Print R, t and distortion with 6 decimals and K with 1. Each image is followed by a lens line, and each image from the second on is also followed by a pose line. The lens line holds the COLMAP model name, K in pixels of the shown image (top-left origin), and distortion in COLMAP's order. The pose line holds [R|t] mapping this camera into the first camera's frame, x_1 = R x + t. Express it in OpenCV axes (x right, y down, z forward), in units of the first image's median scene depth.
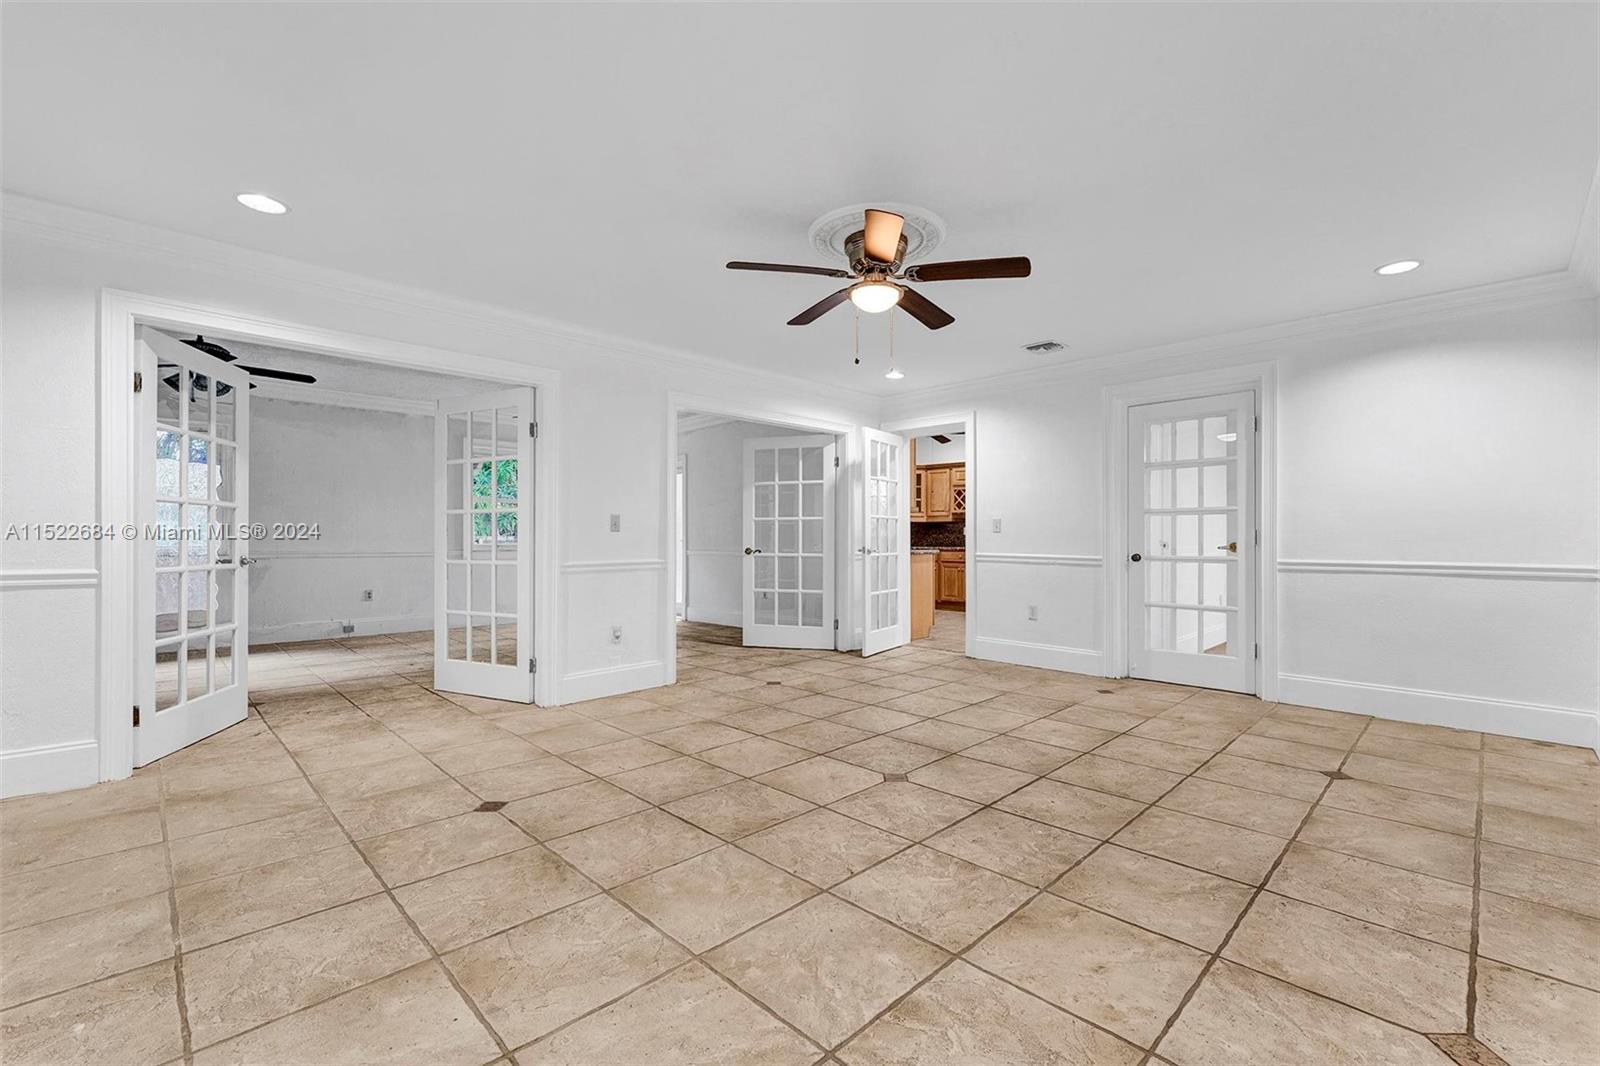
lens RADIAL K [[679.5, 0, 804.2], [0, 679.5, 536.1], [0, 0, 1]] dist [-0.001658, -0.000425]
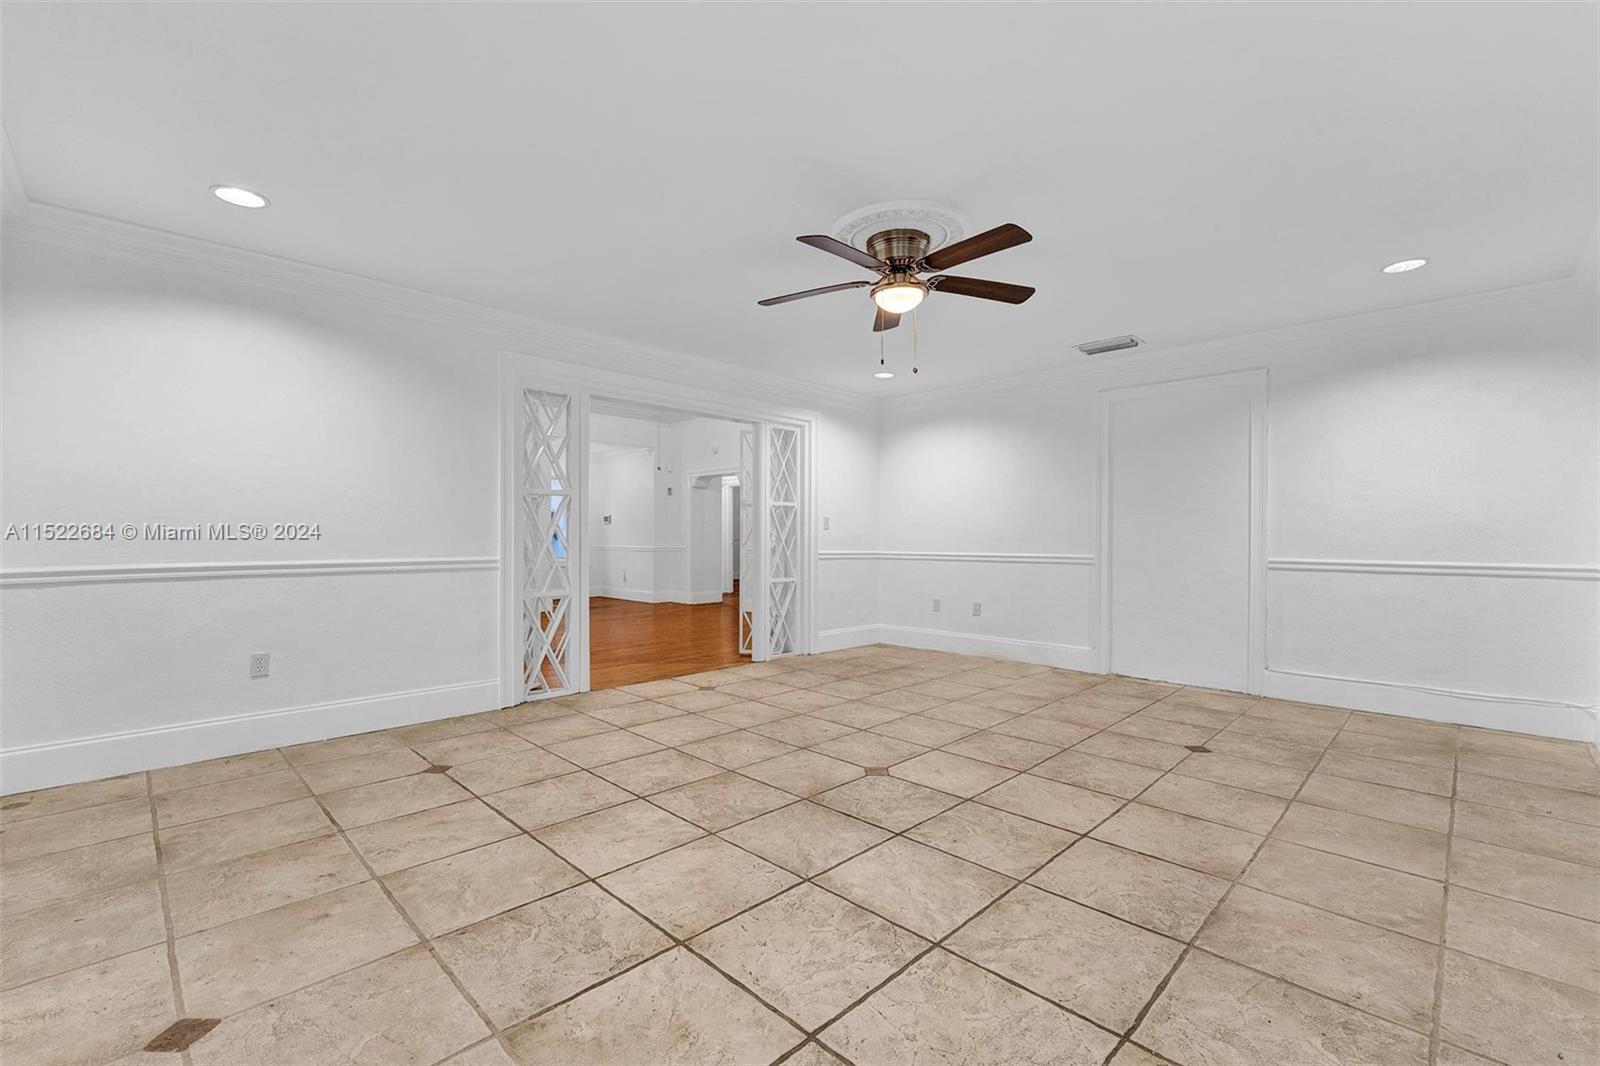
lens RADIAL K [[679.5, 0, 796.7], [0, 679.5, 536.8], [0, 0, 1]] dist [-0.001658, -0.000425]
pose [[-0.999906, -0.003327, -0.013320, 0.264493], [-0.003241, 0.999974, -0.006495, 0.013845], [0.013341, -0.006451, -0.999890, 1.981744]]
